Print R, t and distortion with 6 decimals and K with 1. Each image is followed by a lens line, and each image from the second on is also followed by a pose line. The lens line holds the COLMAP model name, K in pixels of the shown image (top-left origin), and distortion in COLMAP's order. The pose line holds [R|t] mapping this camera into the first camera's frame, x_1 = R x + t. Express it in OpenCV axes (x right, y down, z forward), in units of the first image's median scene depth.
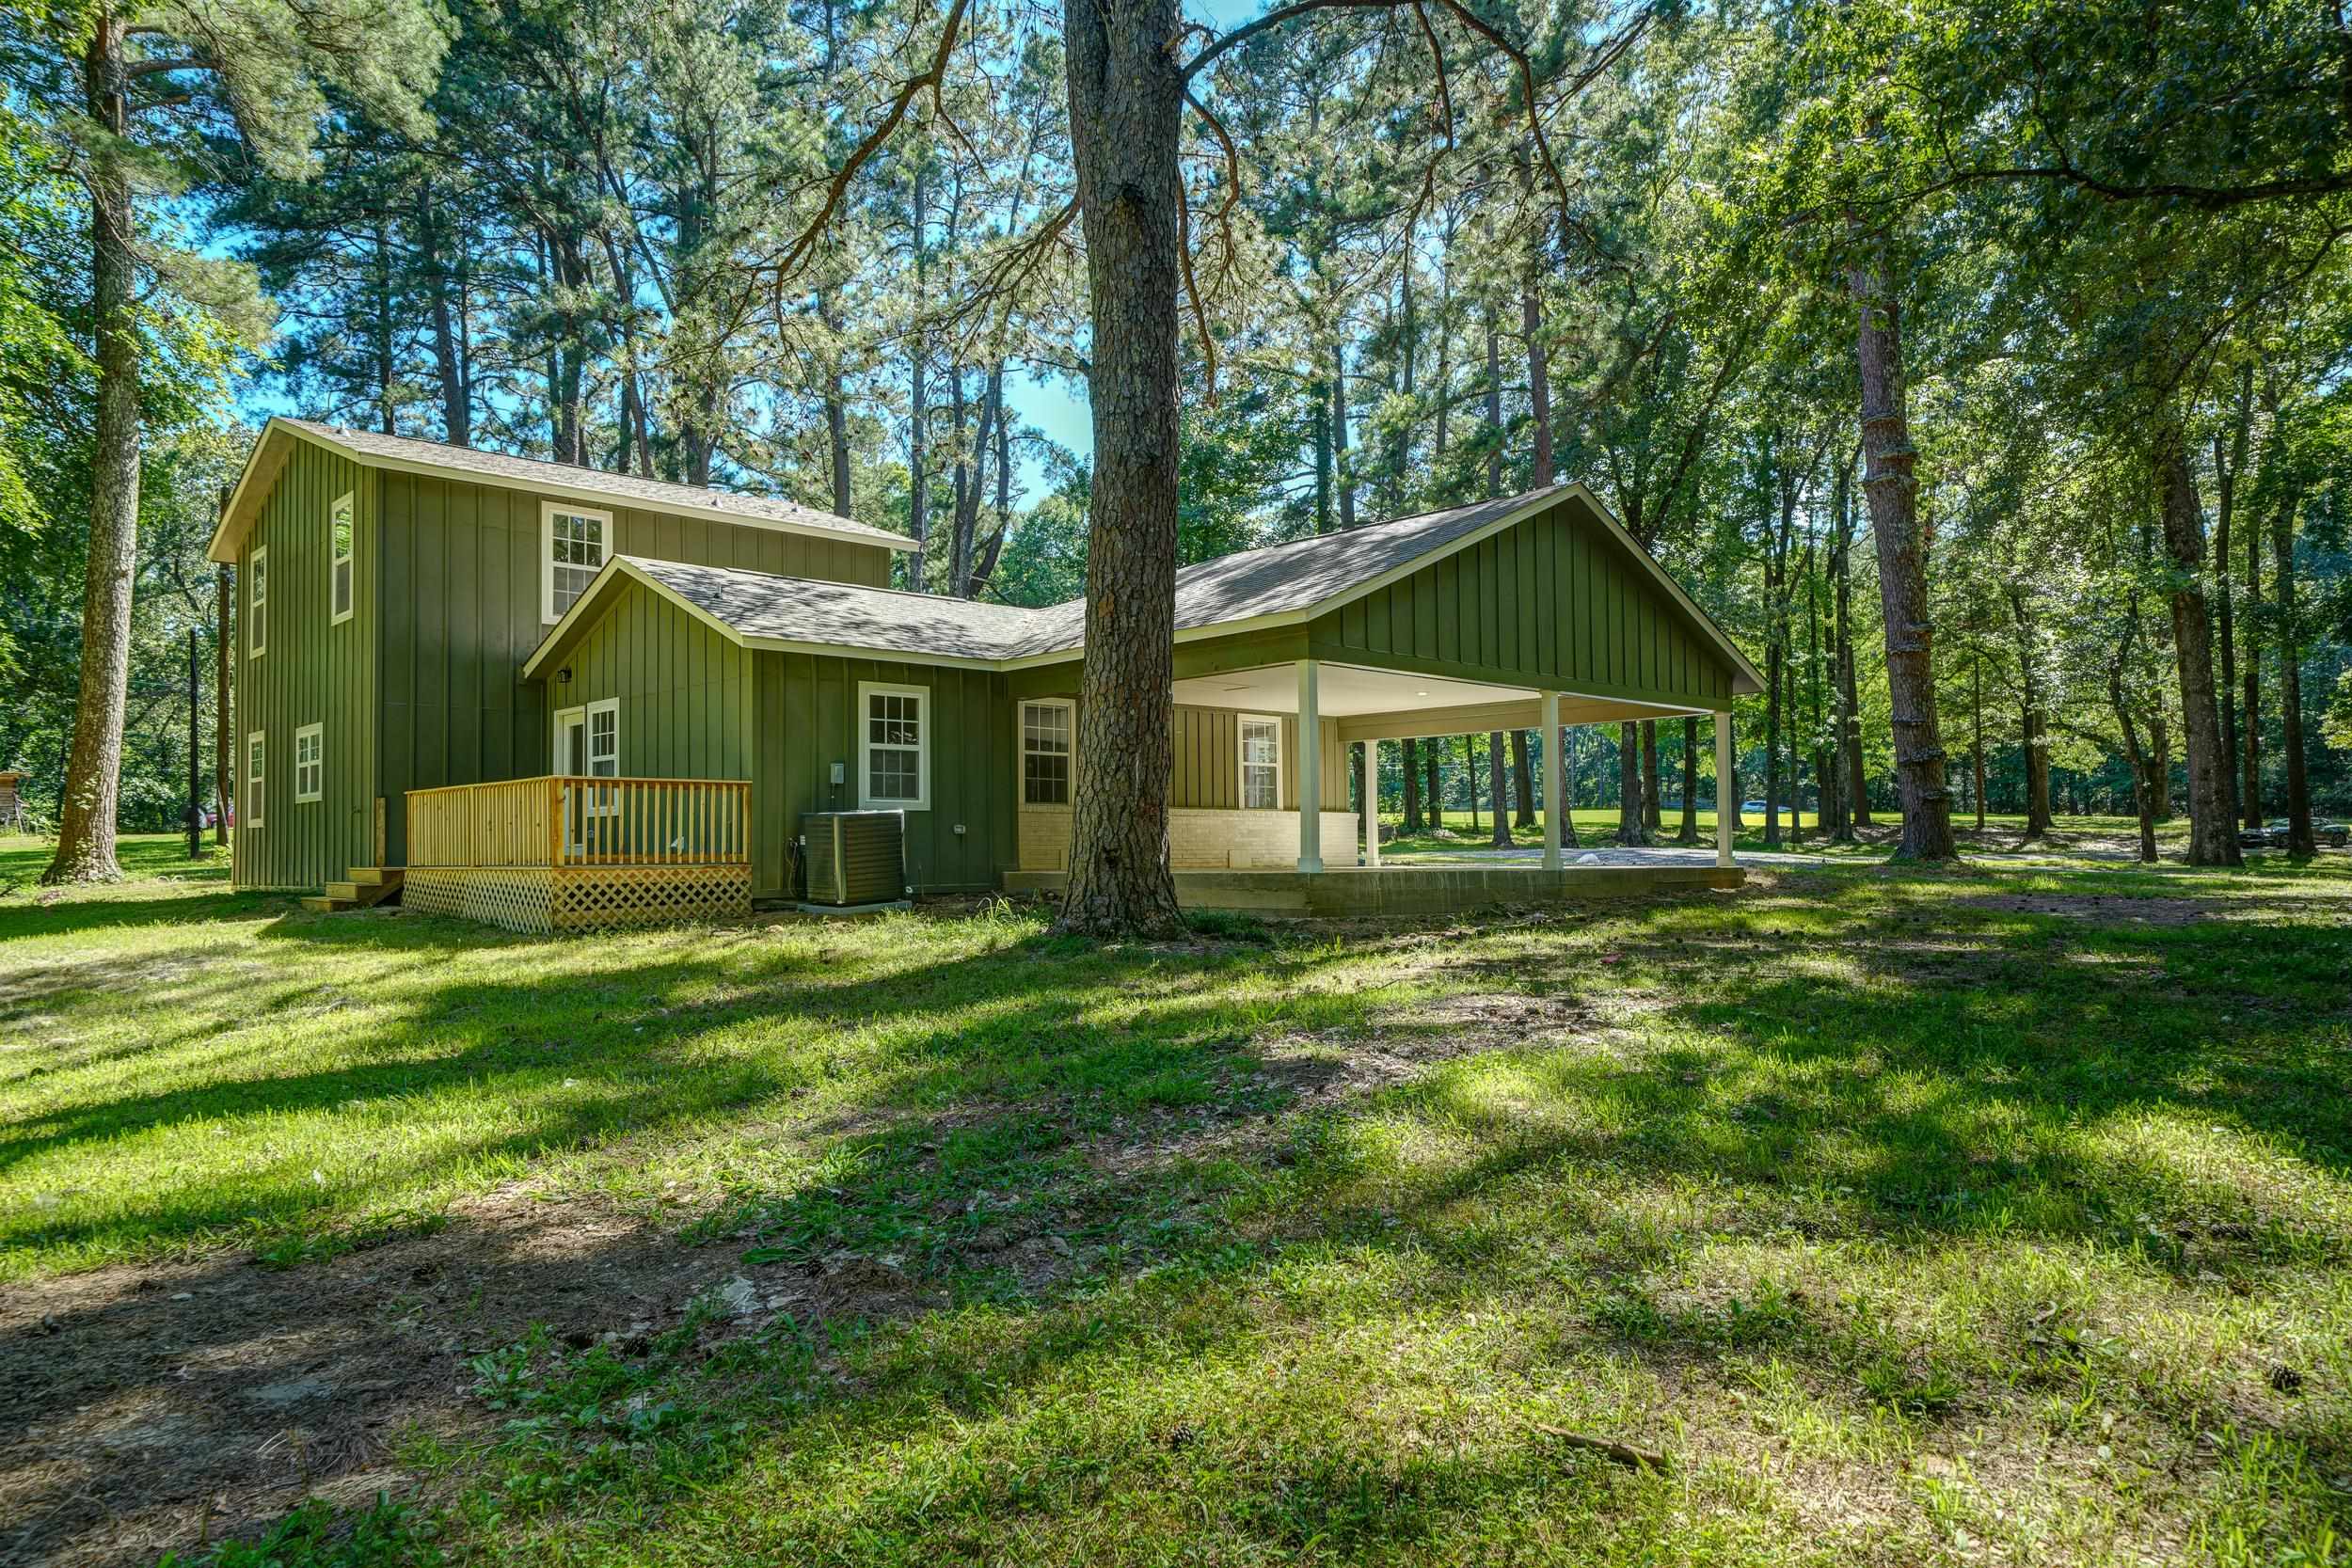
lens RADIAL K [[1488.4, 0, 1173.1], [0, 1488.4, 792.6], [0, 0, 1]] dist [0.020995, 0.004029]
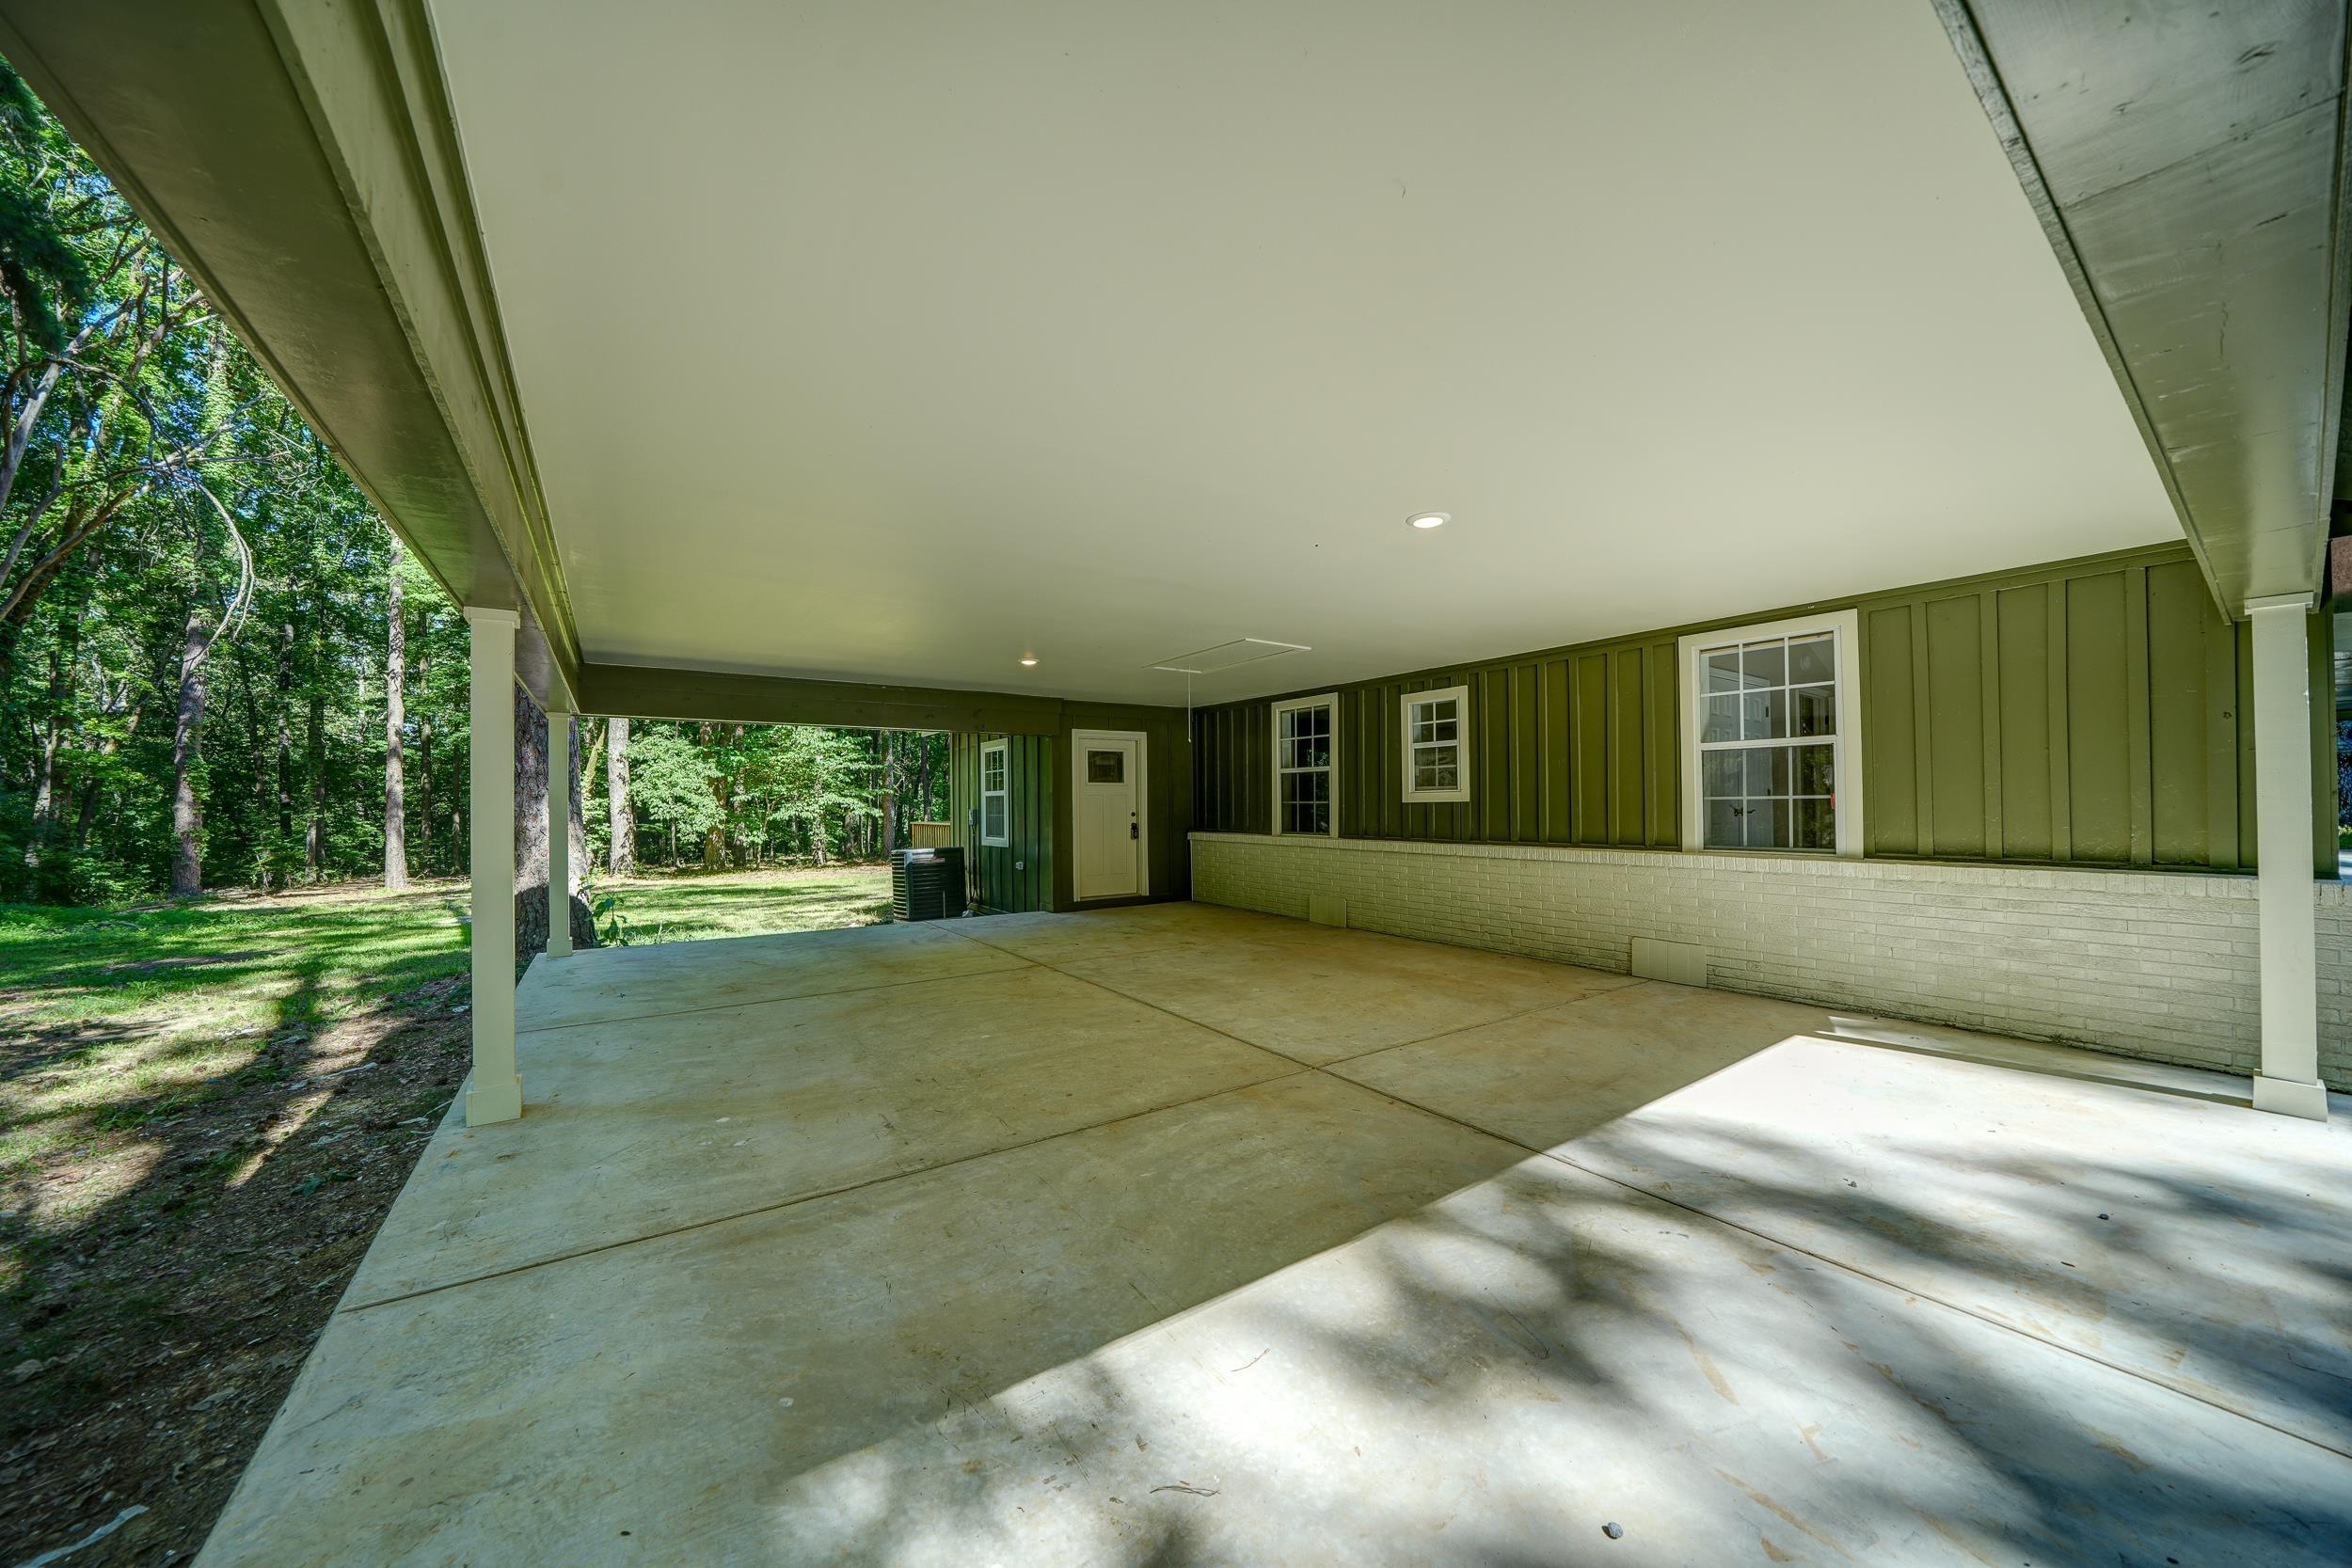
lens RADIAL K [[819.1, 0, 1181.6], [0, 819.1, 798.7], [0, 0, 1]] dist [-0.013384, 0.000204]
pose [[-0.181352, -0.004814, -0.983406, 0.430444], [0.046080, 0.998848, -0.013388, -0.010259], [0.982338, -0.047743, -0.180922, 1.255971]]
